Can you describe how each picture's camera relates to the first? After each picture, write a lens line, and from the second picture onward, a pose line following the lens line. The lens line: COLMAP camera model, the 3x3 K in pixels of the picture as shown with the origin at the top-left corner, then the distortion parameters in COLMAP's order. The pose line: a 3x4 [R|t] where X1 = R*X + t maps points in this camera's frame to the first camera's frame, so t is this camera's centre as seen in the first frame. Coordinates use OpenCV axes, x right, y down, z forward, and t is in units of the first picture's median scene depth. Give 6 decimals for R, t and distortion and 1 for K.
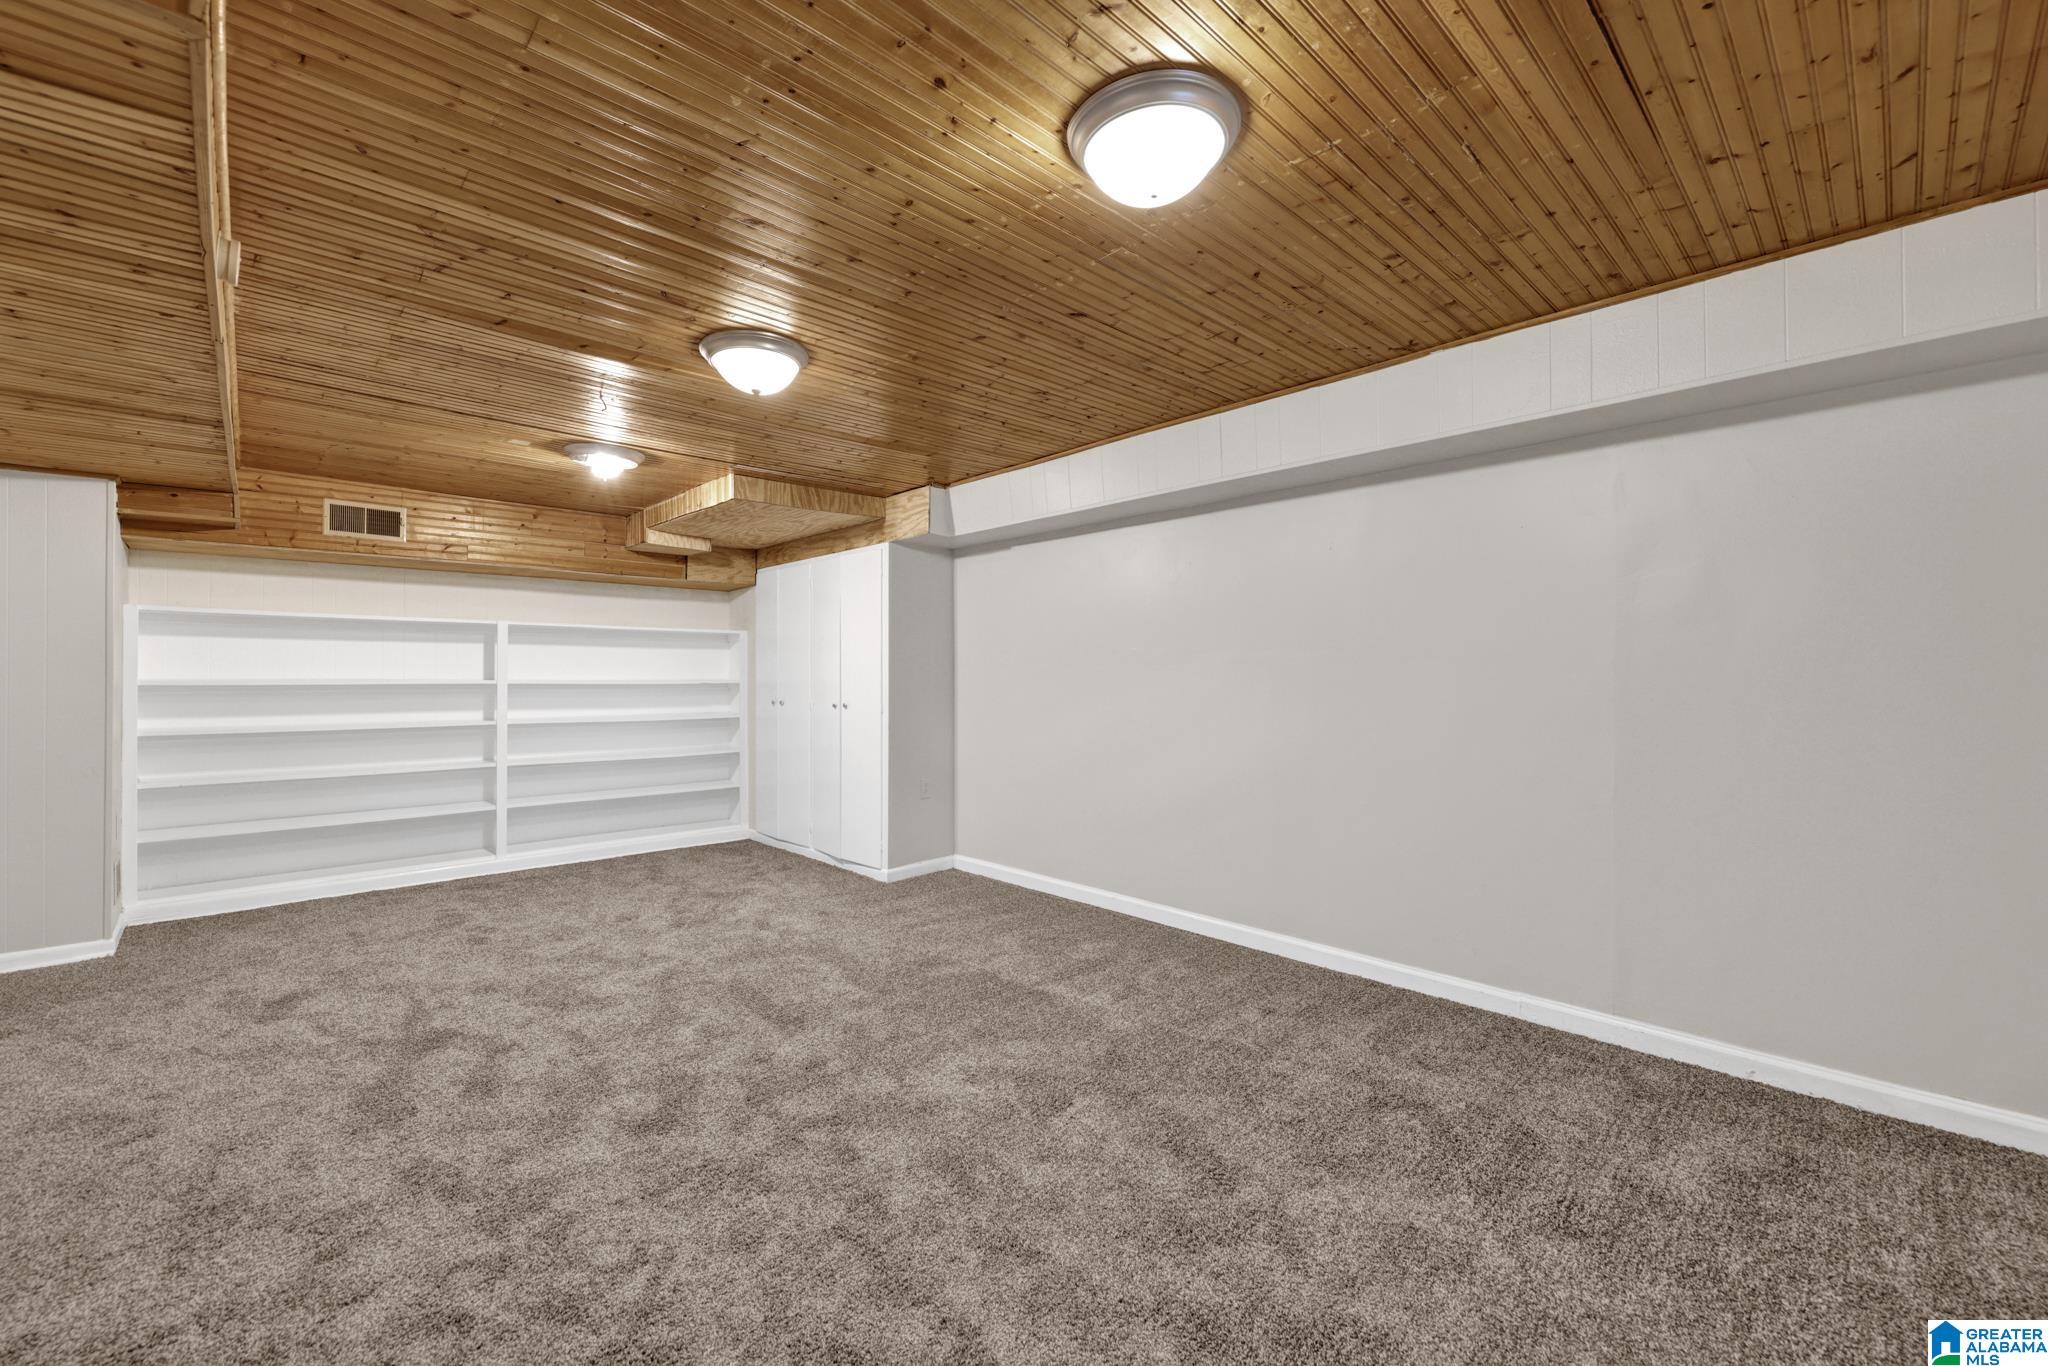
lens RADIAL K [[840.7, 0, 1027.2], [0, 840.7, 676.9], [0, 0, 1]] dist [0.003538, -0.002468]
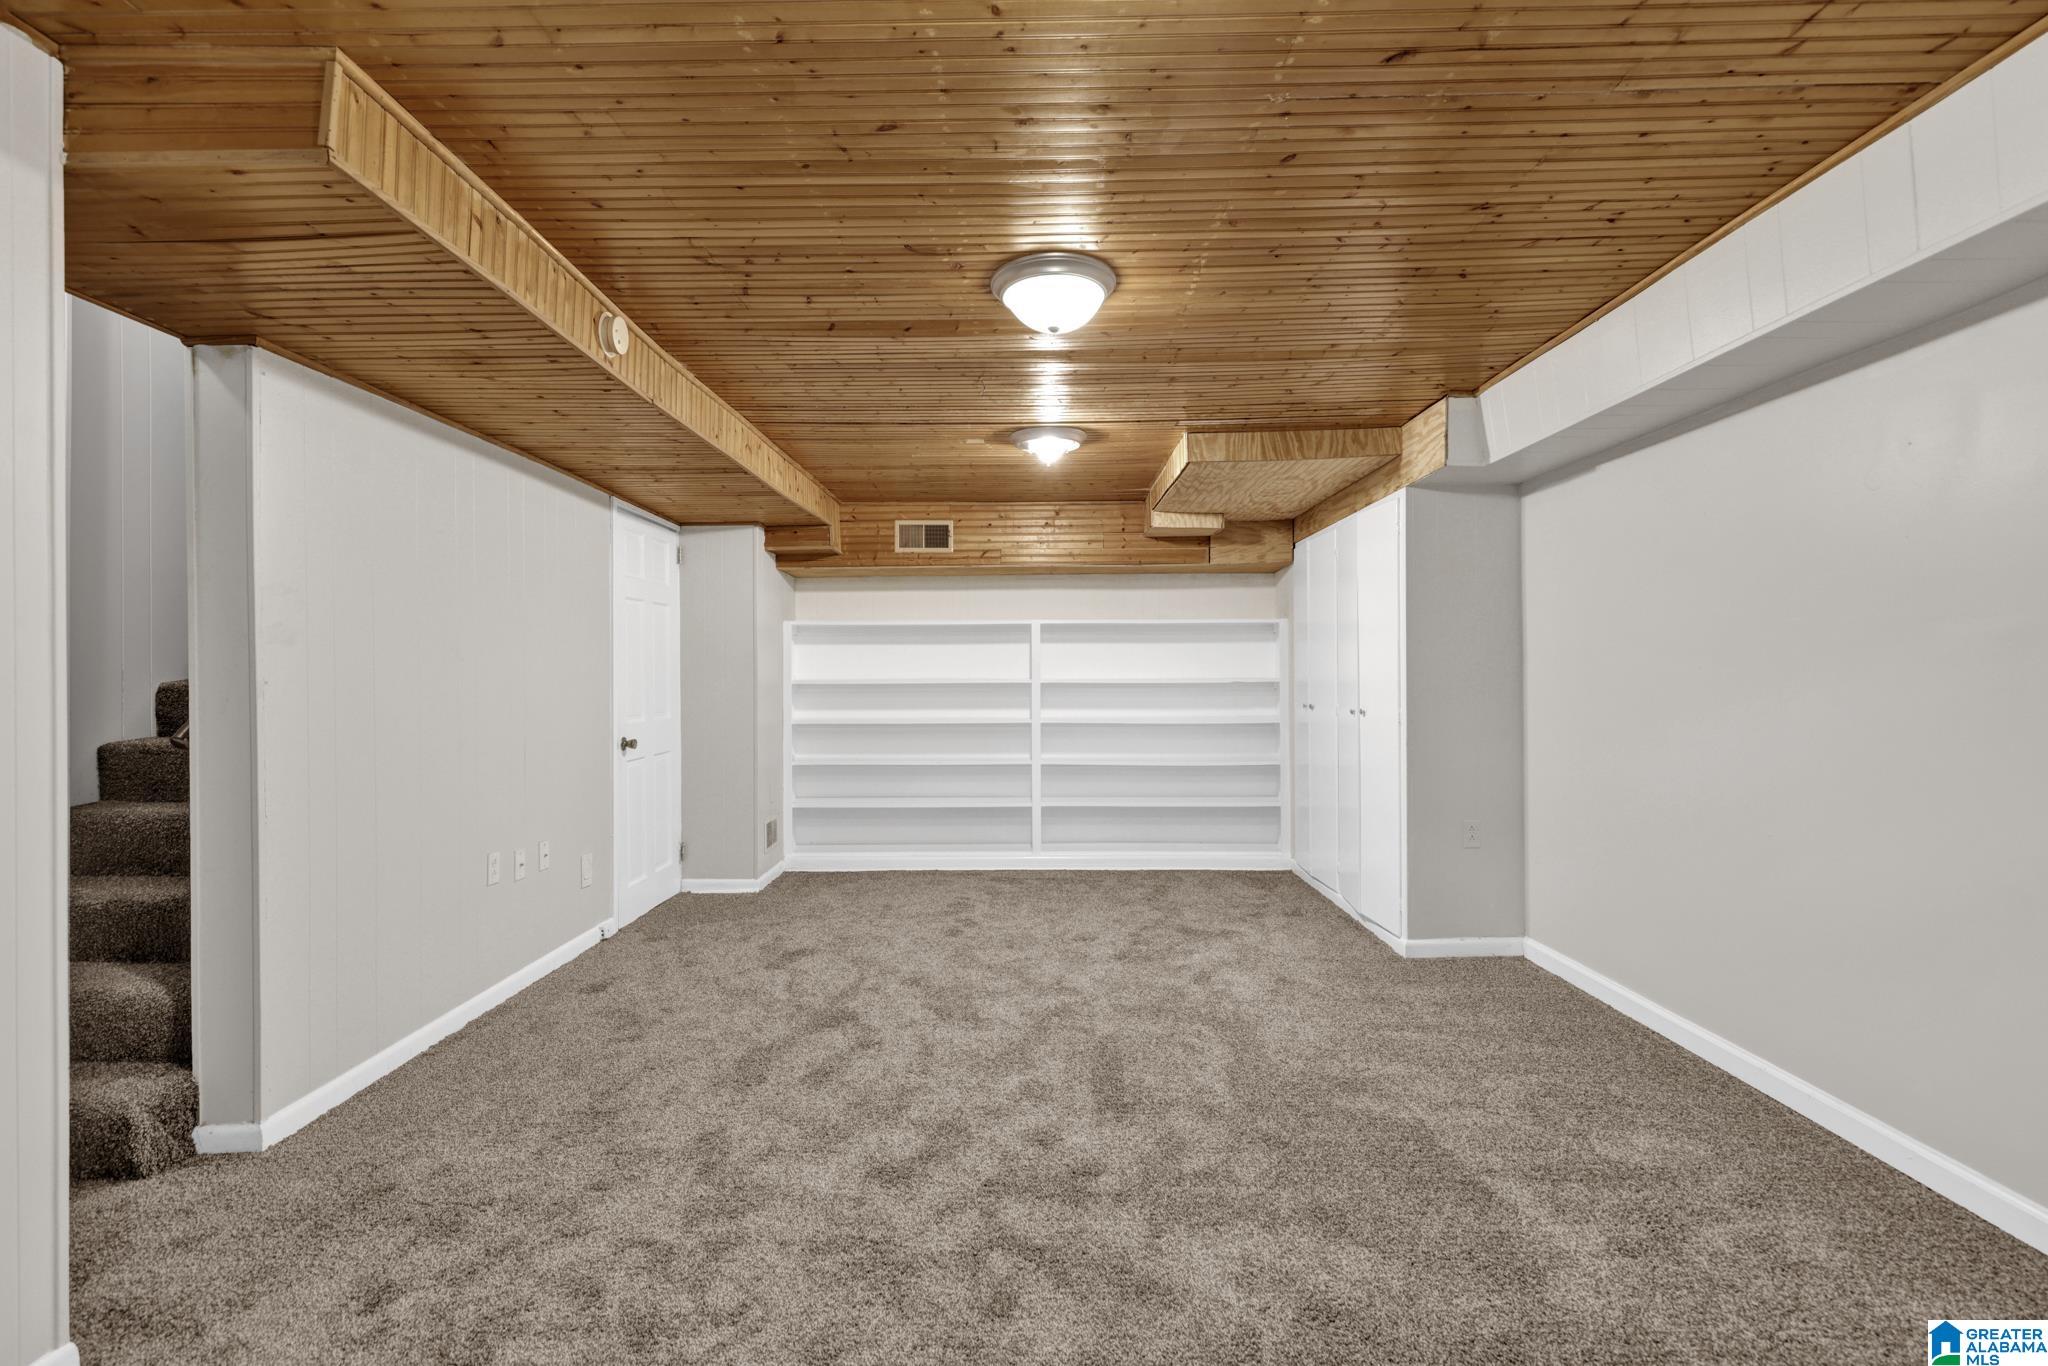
lens RADIAL K [[959.9, 0, 1014.6], [0, 959.9, 681.5], [0, 0, 1]] dist [0.014330, -0.004587]
pose [[0.707997, -0.000108, -0.706215, 0.223013], [0.006365, 0.999960, 0.006228, -0.000974], [0.706187, -0.008905, 0.707970, 0.214975]]
